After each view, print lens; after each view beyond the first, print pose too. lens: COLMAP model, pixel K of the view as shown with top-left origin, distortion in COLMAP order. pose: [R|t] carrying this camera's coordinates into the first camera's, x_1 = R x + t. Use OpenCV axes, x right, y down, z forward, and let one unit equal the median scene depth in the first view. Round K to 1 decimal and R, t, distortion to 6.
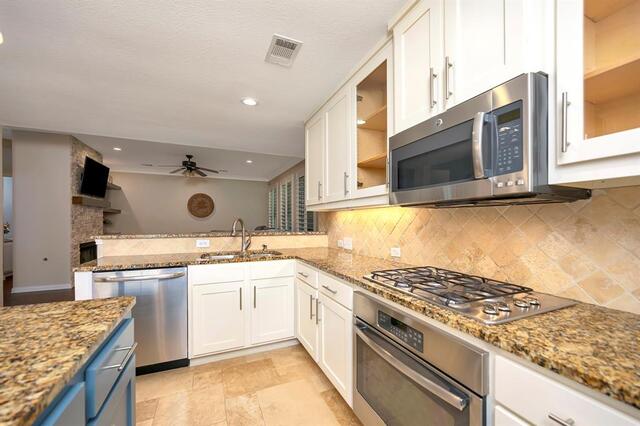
lens RADIAL K [[251.7, 0, 317.9], [0, 251.7, 222.0], [0, 0, 1]] dist [-0.003209, -0.000702]
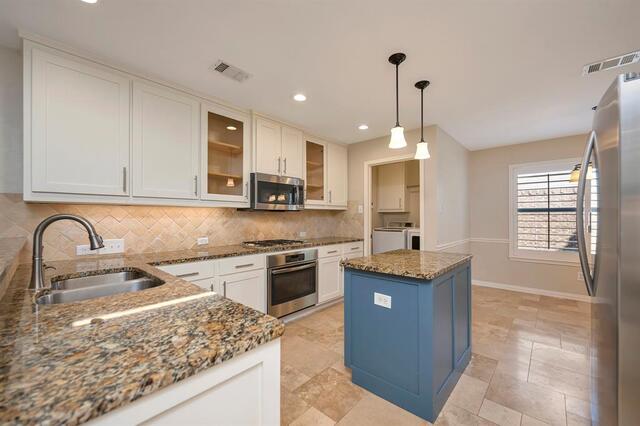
lens RADIAL K [[262.4, 0, 314.7], [0, 262.4, 213.1], [0, 0, 1]] dist [0.000454, 0.000013]
pose [[-0.368252, 0.014963, 0.929606, -0.876423], [0.005278, 0.999888, -0.014004, -0.005629], [-0.929711, -0.000251, -0.368290, 0.683501]]
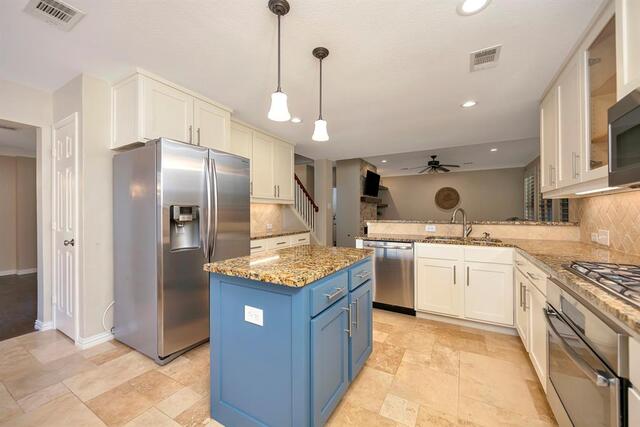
lens RADIAL K [[255.2, 0, 322.9], [0, 255.2, 213.4], [0, 0, 1]] dist [0.004196, 0.000496]
pose [[0.582302, -0.002347, -0.812969, 0.272267], [-0.003908, 0.999976, -0.005686, 0.019132], [0.812963, 0.006488, 0.582279, -0.188396]]
